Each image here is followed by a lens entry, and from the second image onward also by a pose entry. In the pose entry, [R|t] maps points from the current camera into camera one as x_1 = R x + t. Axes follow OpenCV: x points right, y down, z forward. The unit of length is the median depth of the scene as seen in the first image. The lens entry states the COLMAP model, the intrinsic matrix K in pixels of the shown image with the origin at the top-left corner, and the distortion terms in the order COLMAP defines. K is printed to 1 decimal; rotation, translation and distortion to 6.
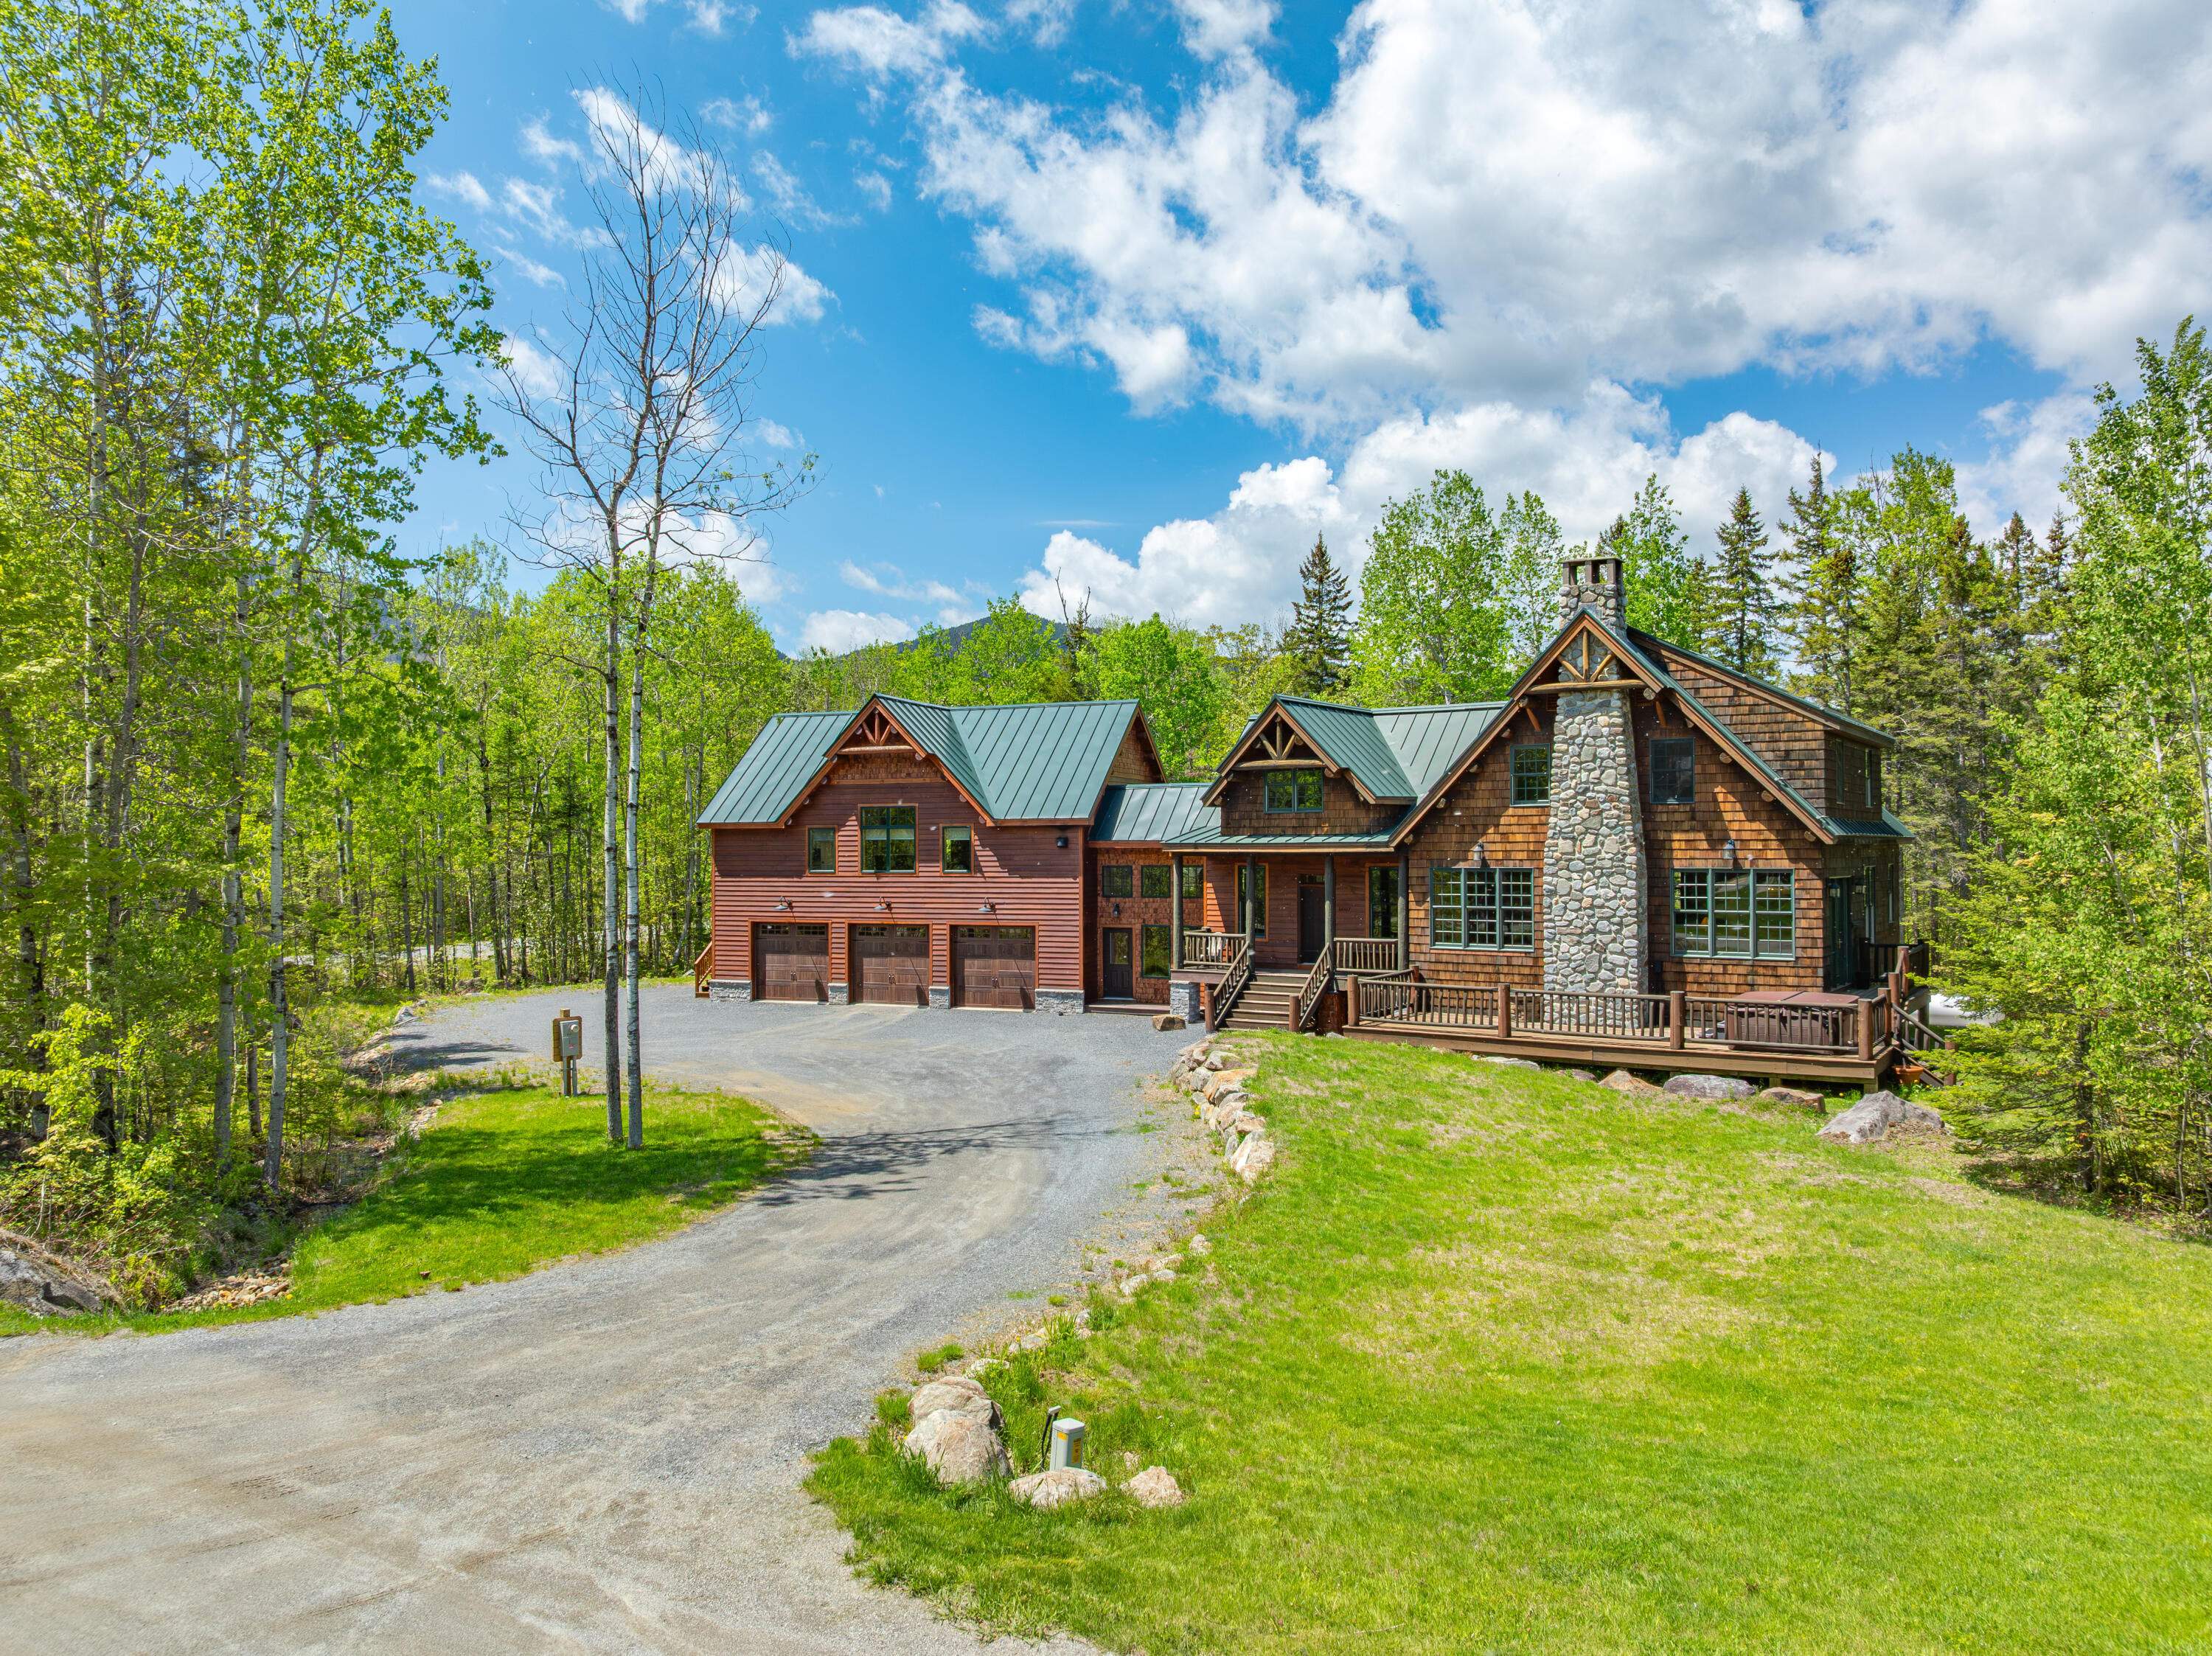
lens RADIAL K [[1562.0, 0, 1106.0], [0, 1562.0, 828.0], [0, 0, 1]] dist [-0.022501, -0.033679]
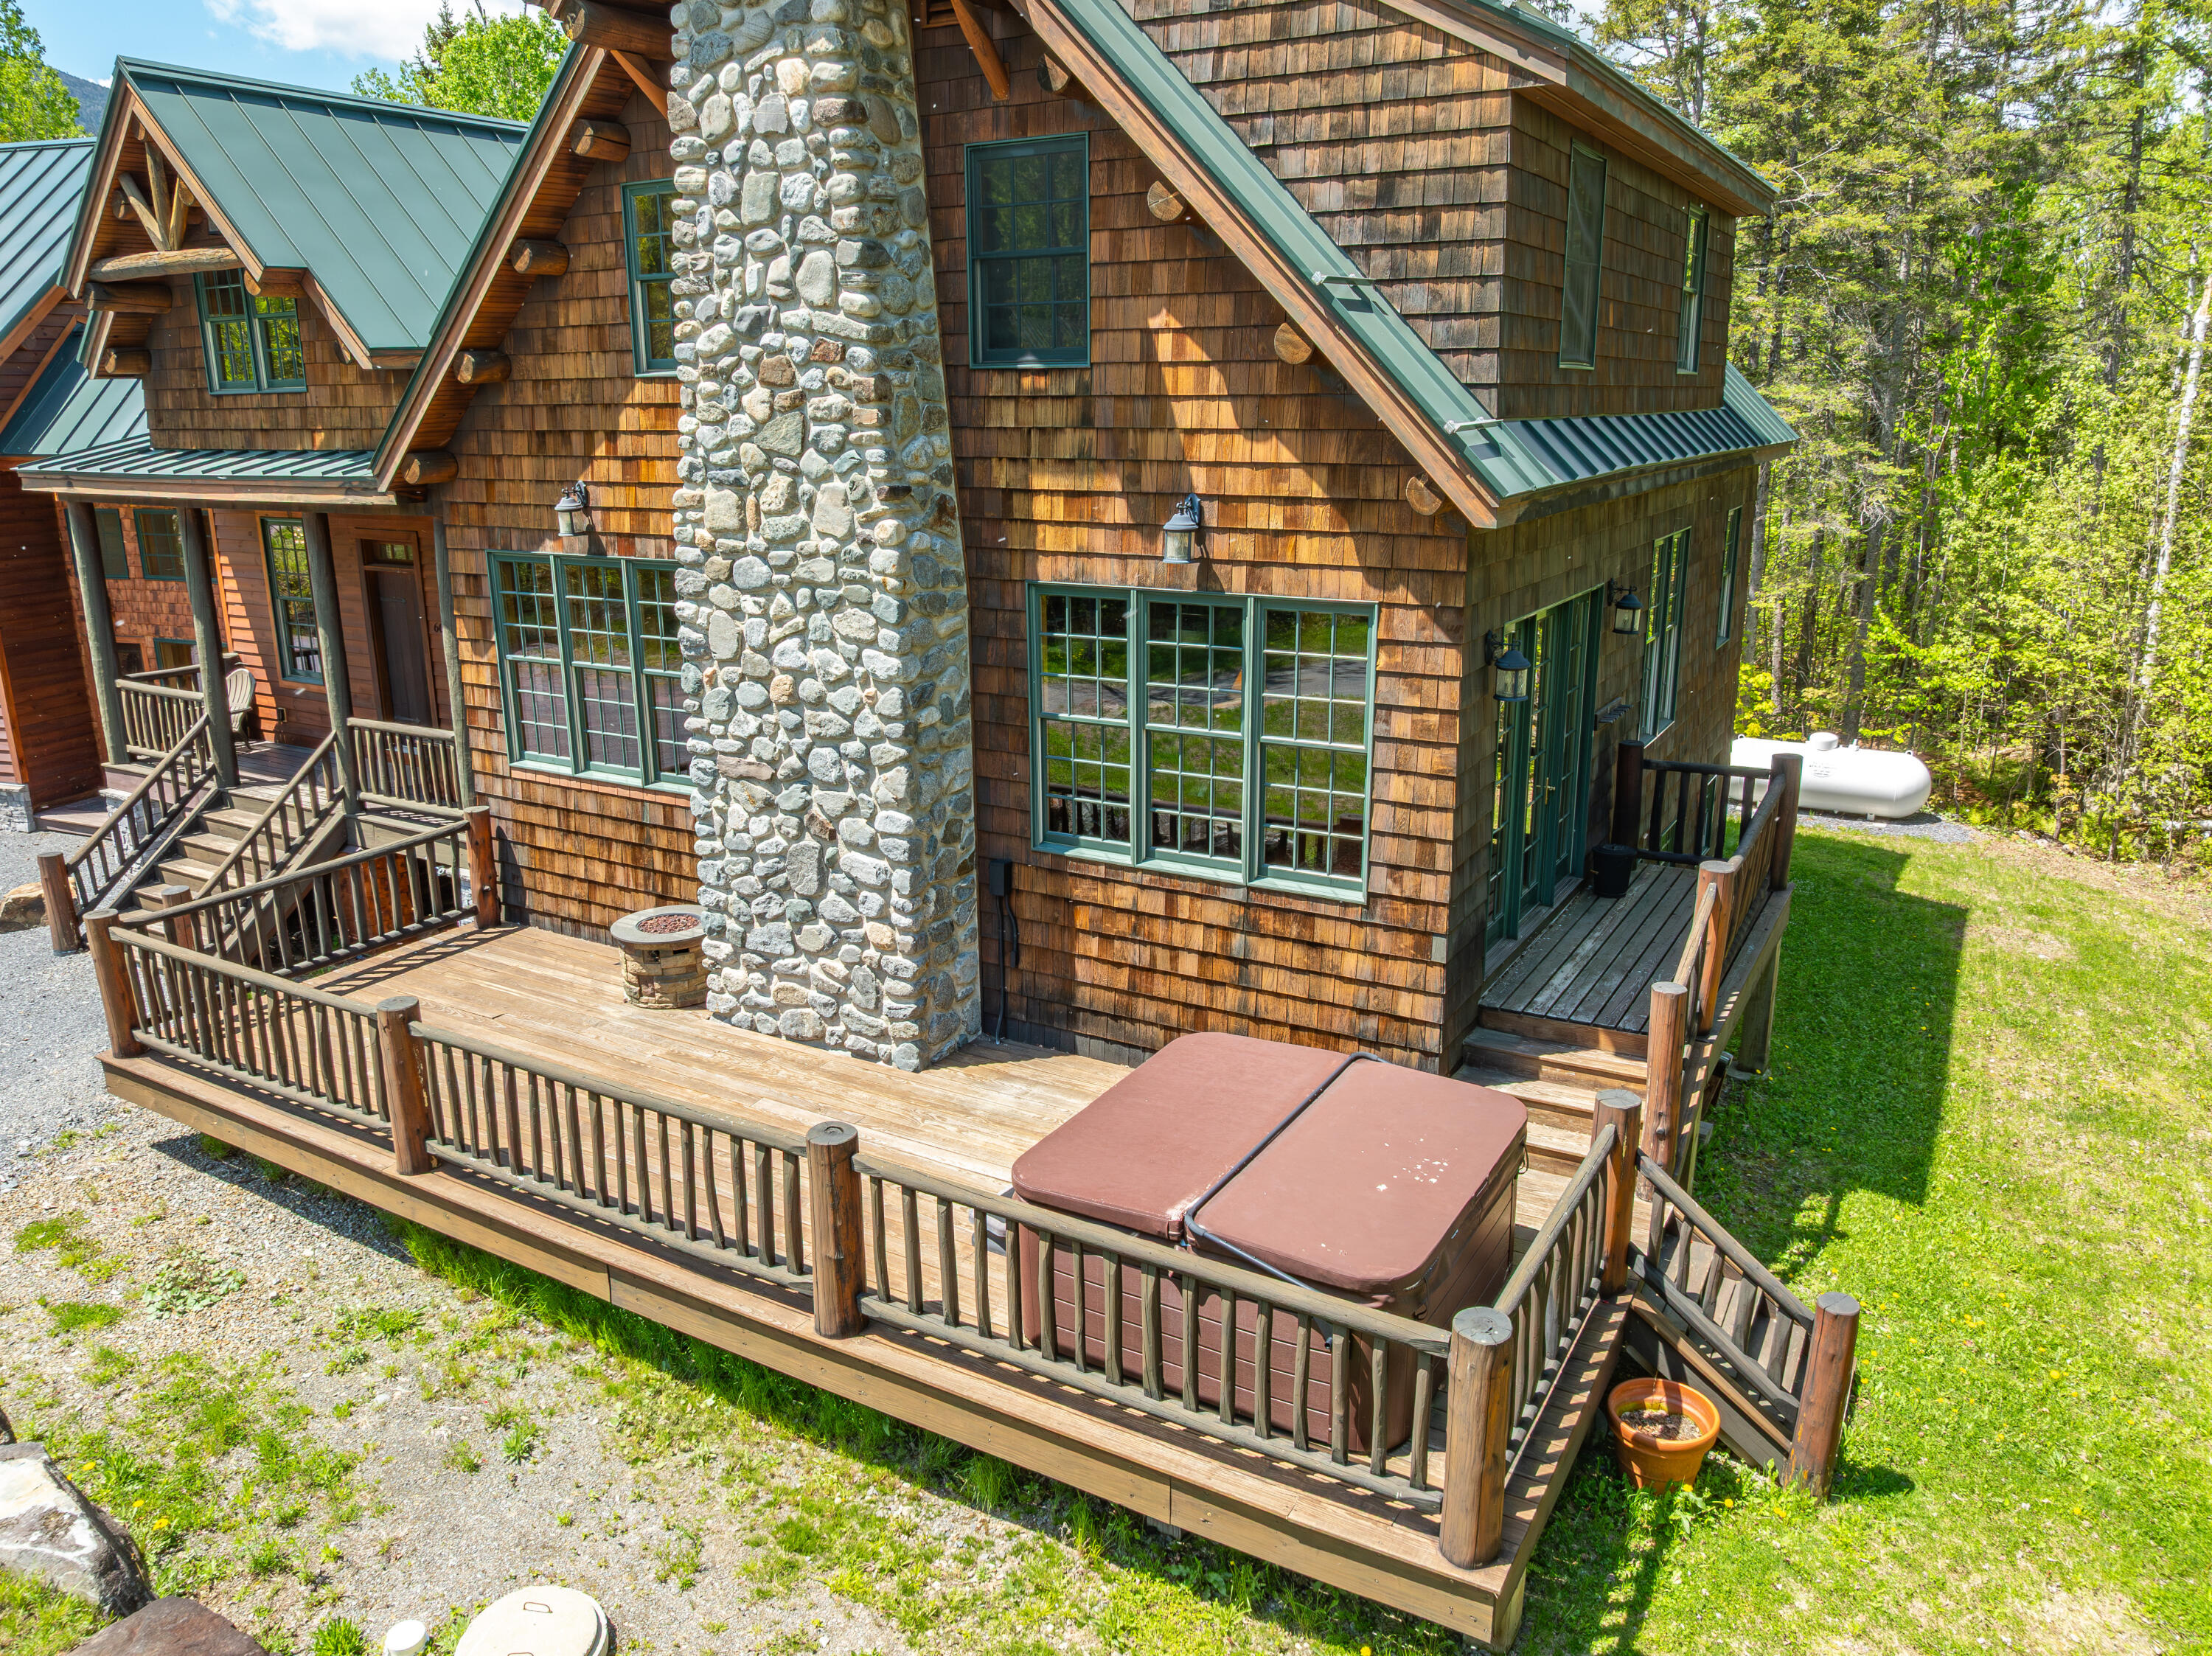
lens RADIAL K [[1559.1, 0, 1106.0], [0, 1559.1, 828.0], [0, 0, 1]] dist [-0.026232, 0.001587]
pose [[0.997121, -0.024220, 0.071848, 0.322567], [0.003222, 0.960289, 0.278989, -0.013084], [-0.075752, -0.277954, 0.957603, 0.620824]]
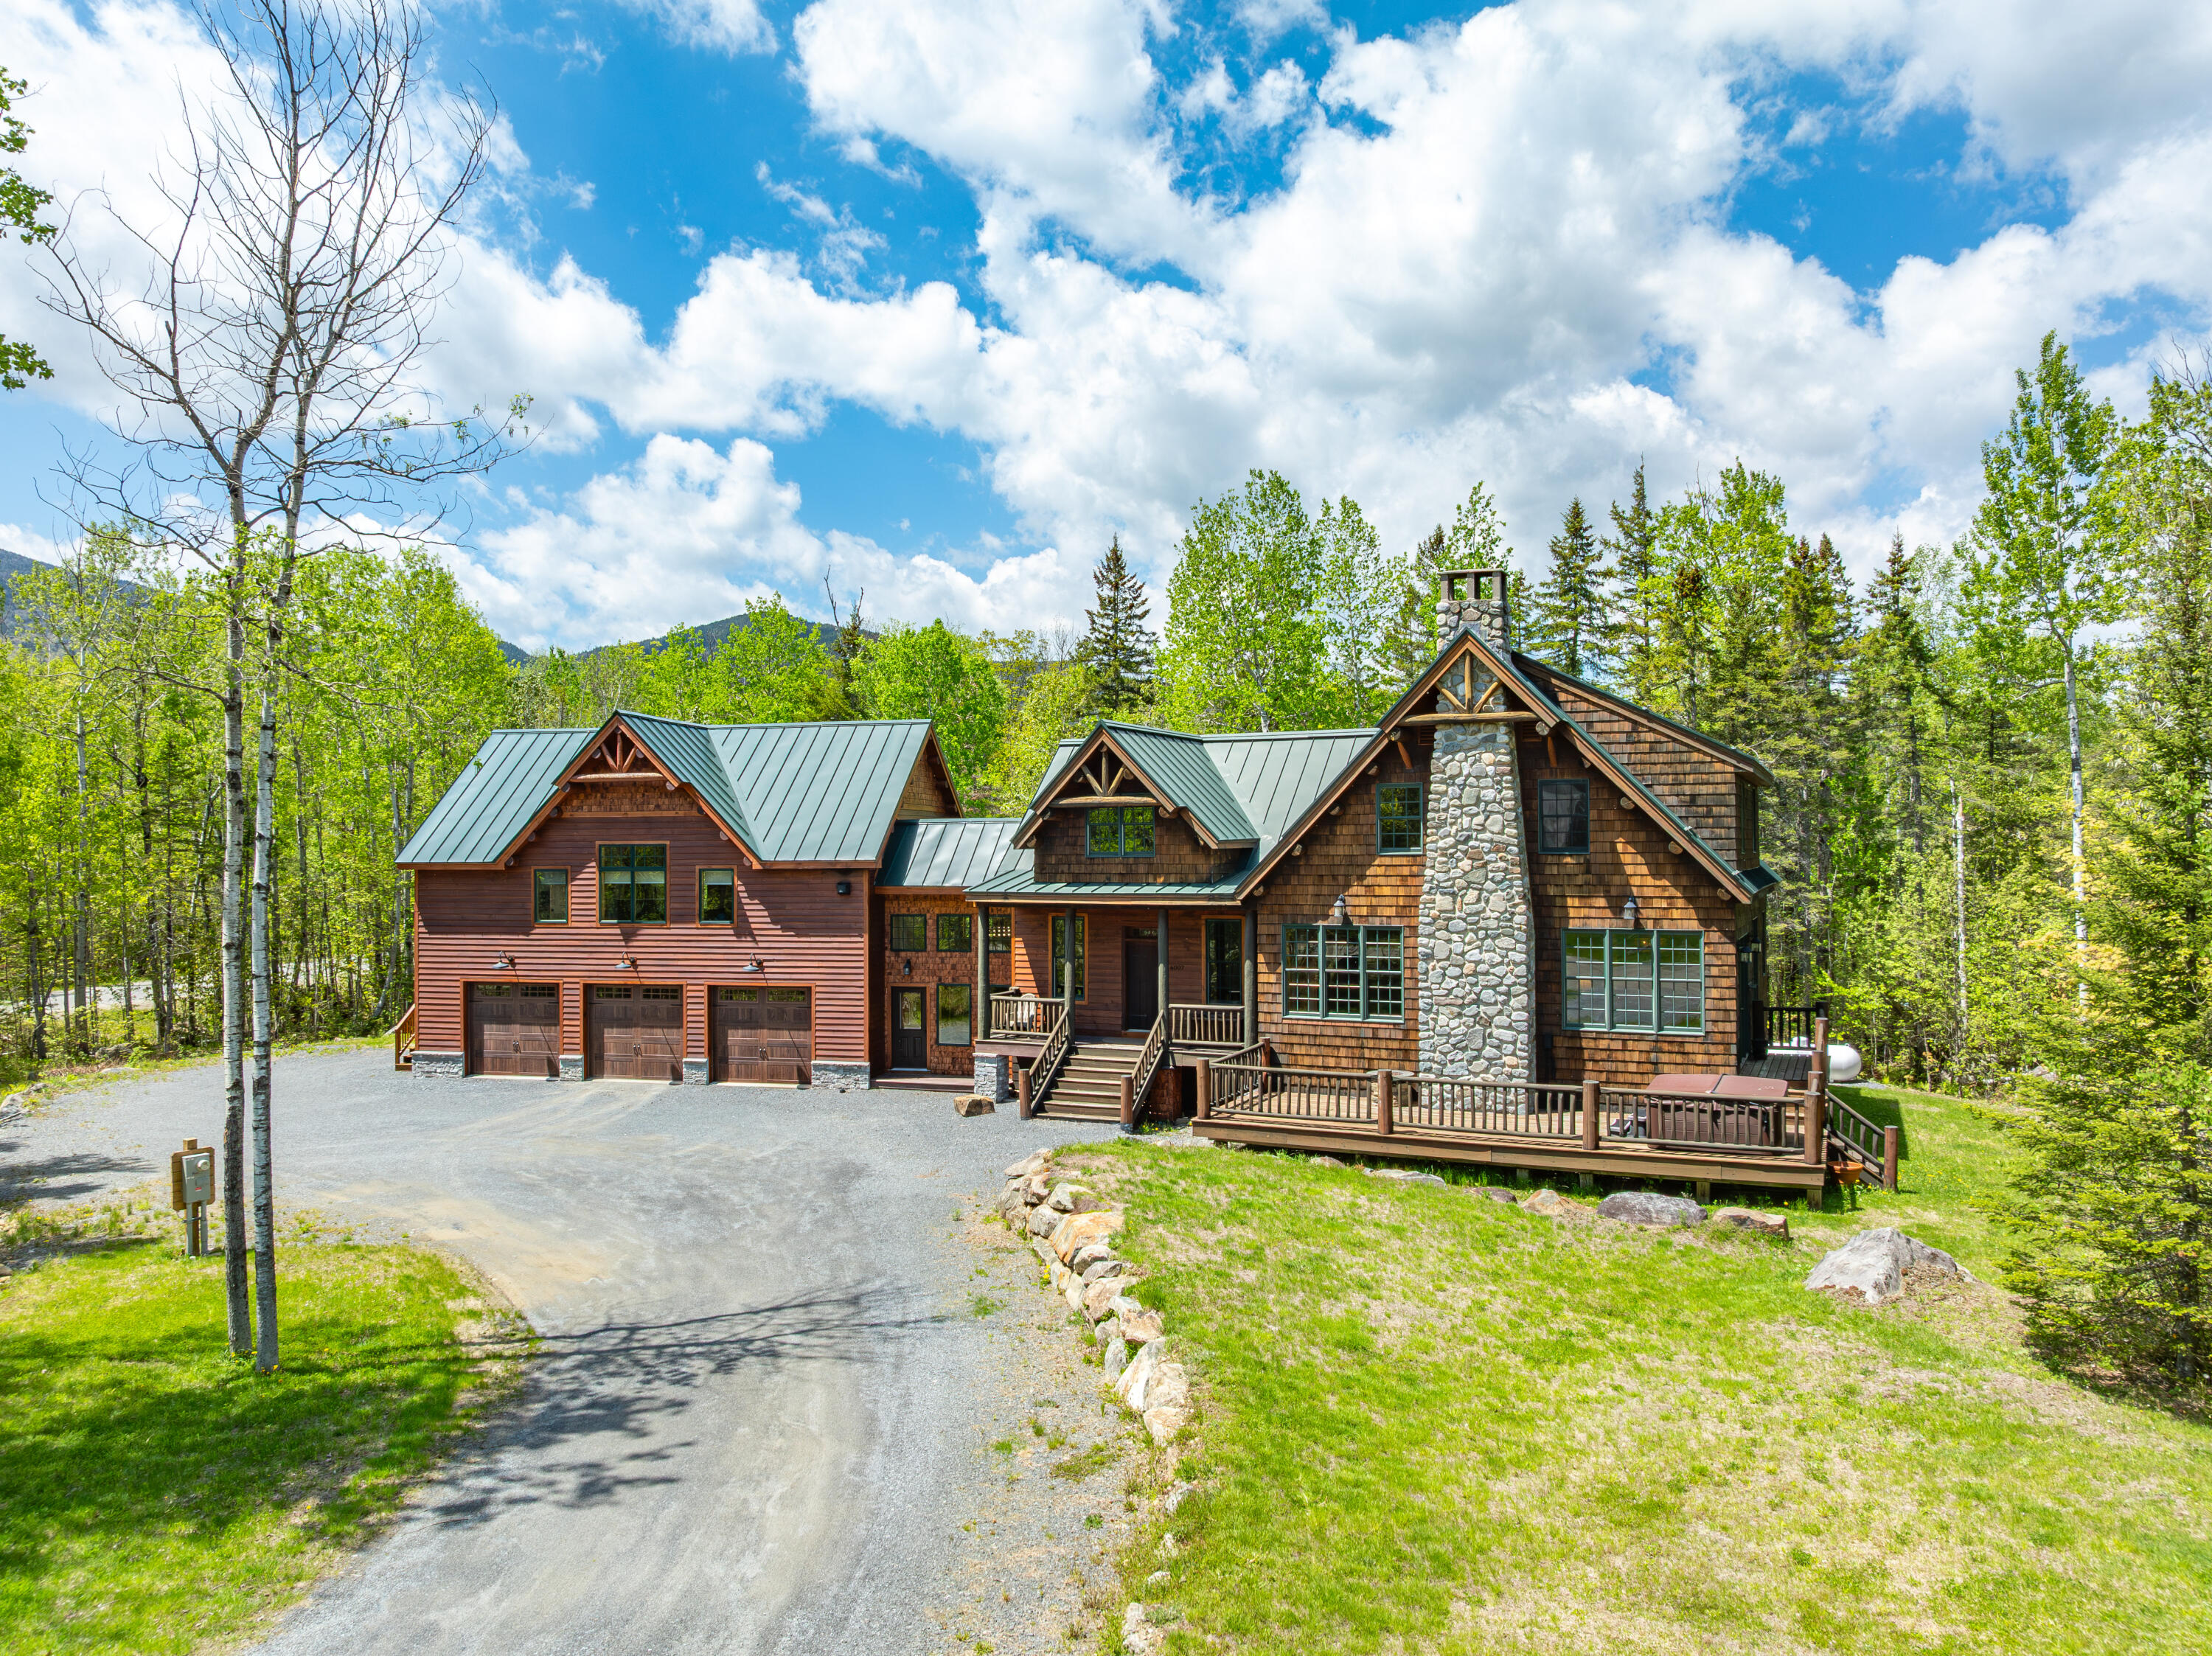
lens RADIAL K [[1562.0, 0, 1106.0], [0, 1562.0, 828.0], [0, 0, 1]] dist [-0.022501, -0.033679]
pose [[0.987853, 0.000781, 0.155388, -0.022529], [-0.000470, 0.999998, -0.002041, -0.025872], [-0.155390, 0.001943, 0.987851, 0.162296]]
